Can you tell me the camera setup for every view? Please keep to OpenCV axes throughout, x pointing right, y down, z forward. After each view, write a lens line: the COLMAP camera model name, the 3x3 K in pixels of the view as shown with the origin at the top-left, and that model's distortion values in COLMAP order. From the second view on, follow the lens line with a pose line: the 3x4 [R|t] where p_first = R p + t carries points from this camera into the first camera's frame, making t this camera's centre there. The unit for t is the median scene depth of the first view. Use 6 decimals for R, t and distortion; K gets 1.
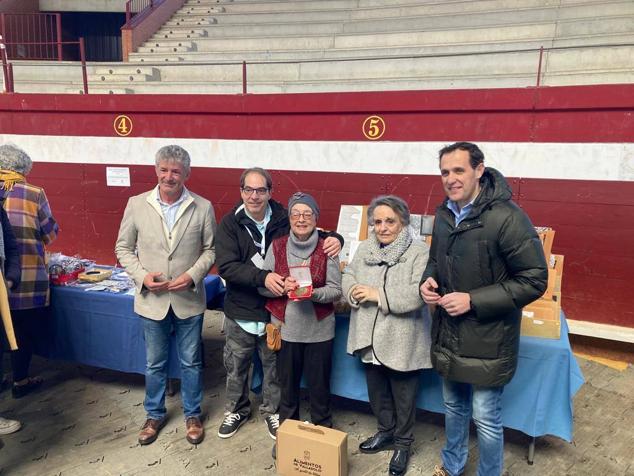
lens RADIAL K [[528.2, 0, 315.1], [0, 528.2, 234.6], [0, 0, 1]] dist [0.015132, -0.006288]
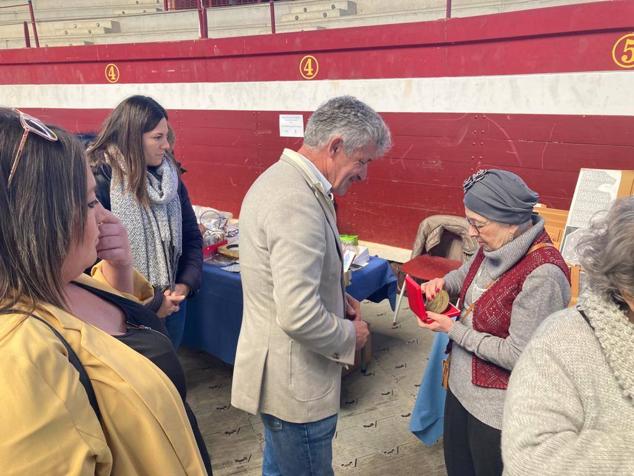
lens RADIAL K [[528.2, 0, 315.1], [0, 528.2, 234.6], [0, 0, 1]] dist [0.015132, -0.006288]
pose [[0.927892, 0.066018, -0.366957, -0.003653], [-0.029105, 0.994021, 0.105234, -0.017579], [0.371711, -0.086966, 0.924266, 0.145532]]
